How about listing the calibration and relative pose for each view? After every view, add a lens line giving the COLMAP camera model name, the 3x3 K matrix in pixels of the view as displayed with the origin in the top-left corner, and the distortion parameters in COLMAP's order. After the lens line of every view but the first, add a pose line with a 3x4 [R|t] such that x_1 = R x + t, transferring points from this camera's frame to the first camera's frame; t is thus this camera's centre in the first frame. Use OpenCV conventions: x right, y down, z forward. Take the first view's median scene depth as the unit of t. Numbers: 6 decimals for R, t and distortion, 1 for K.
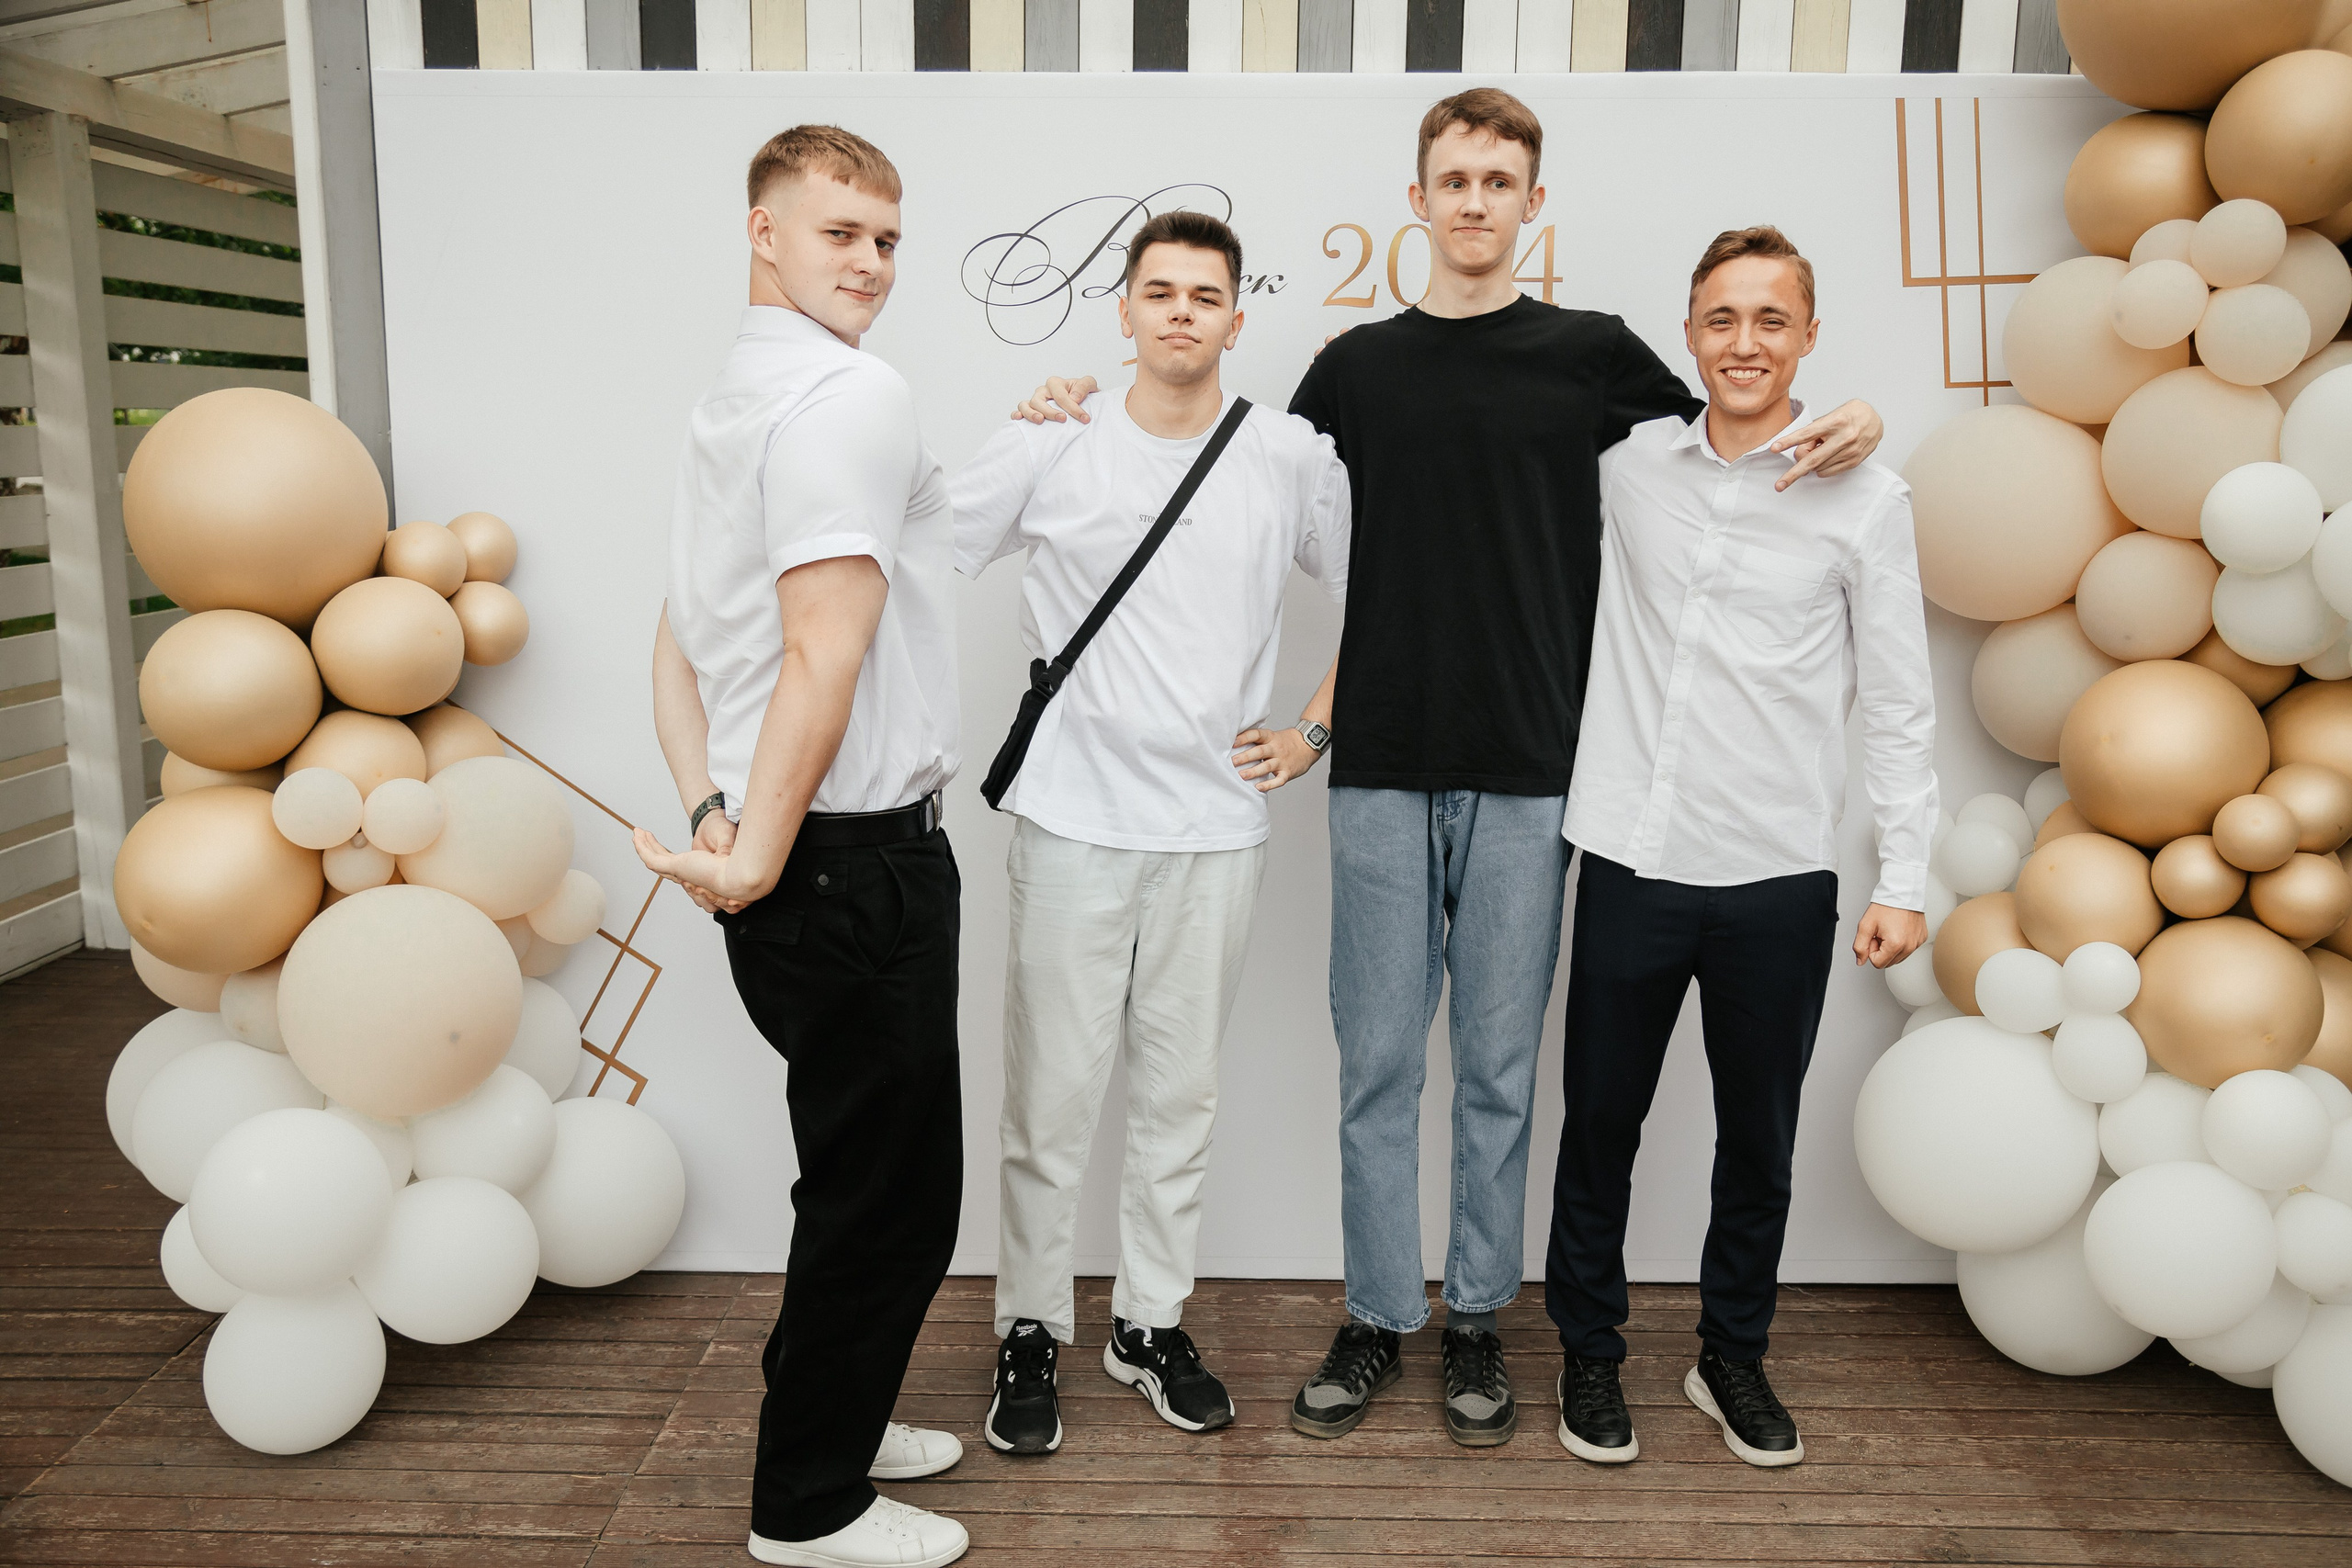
lens RADIAL K [[2272.4, 0, 1173.3], [0, 2272.4, 803.4], [0, 0, 1]] dist [0.003905, 0.060388]
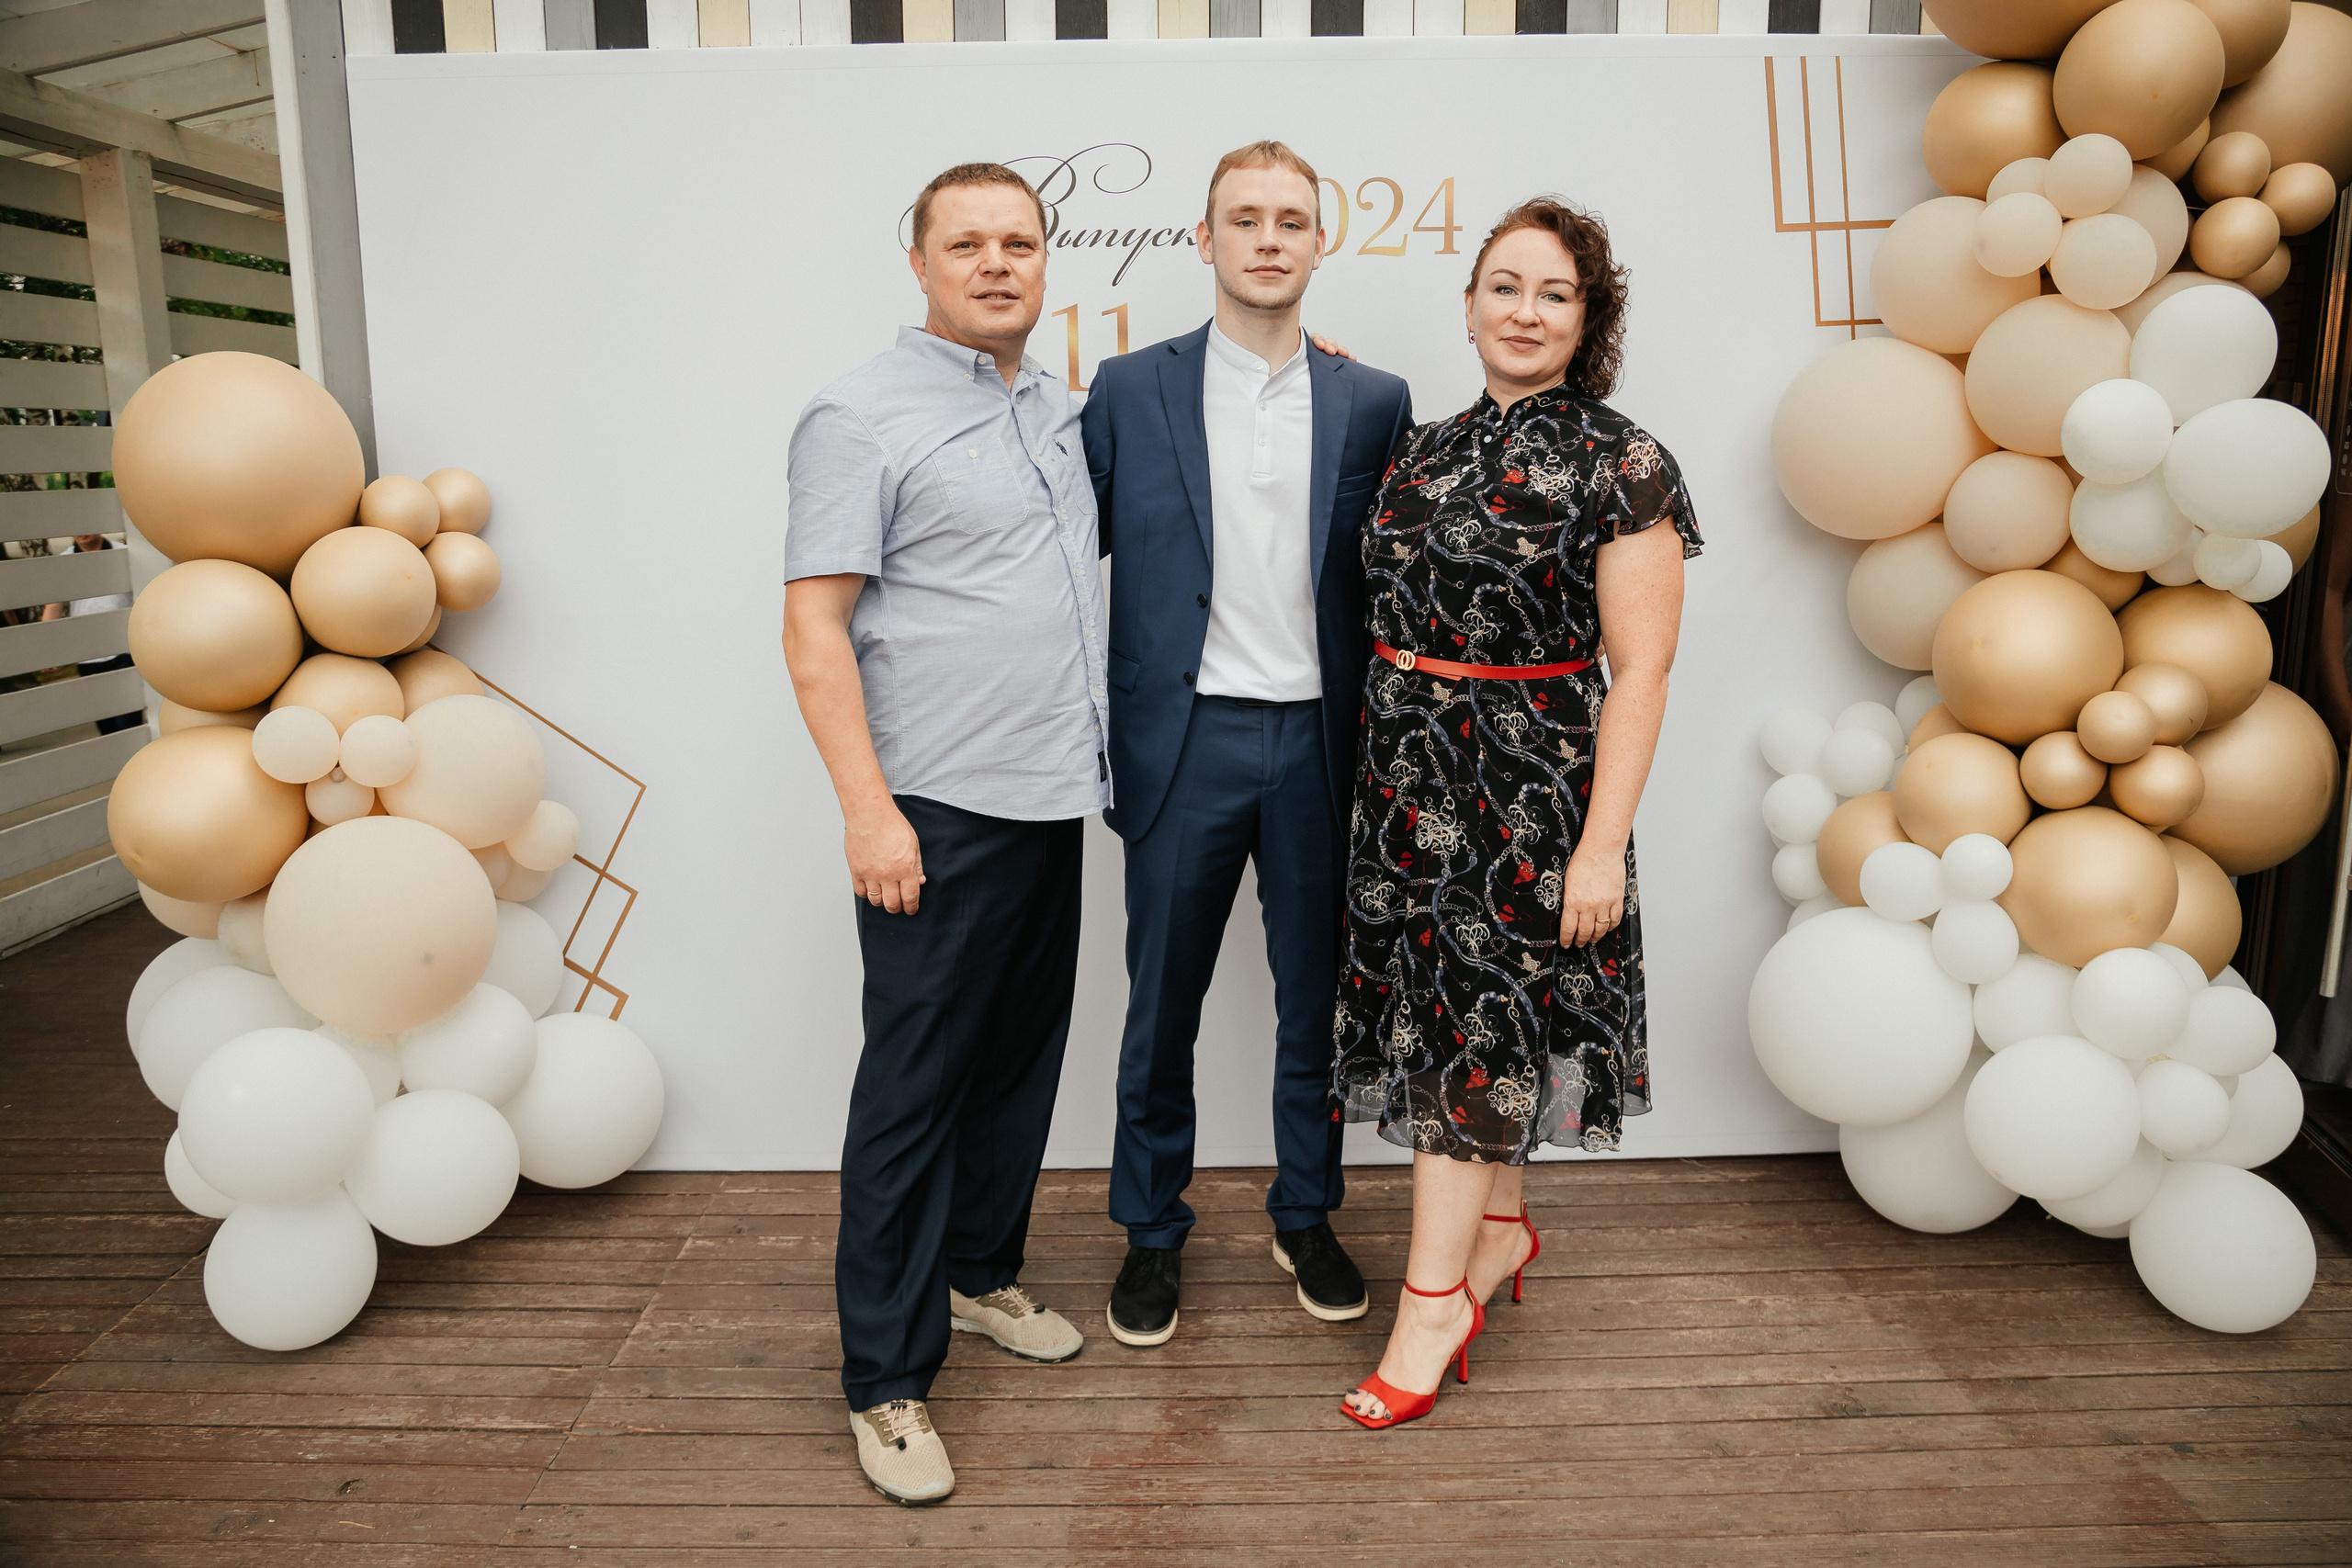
lens RADIAL K [[1865.5, 0, 1171.2], [0, 1865.5, 794.4], [0, 0, 1]] dist [-0.087895, 0.075484]
pose [[0.999638, -0.021415, 0.016278, 0.015740], [0.021114, 0.999606, 0.018489, 0.018168], [-0.016668, -0.018139, 0.999697, 0.140889]]
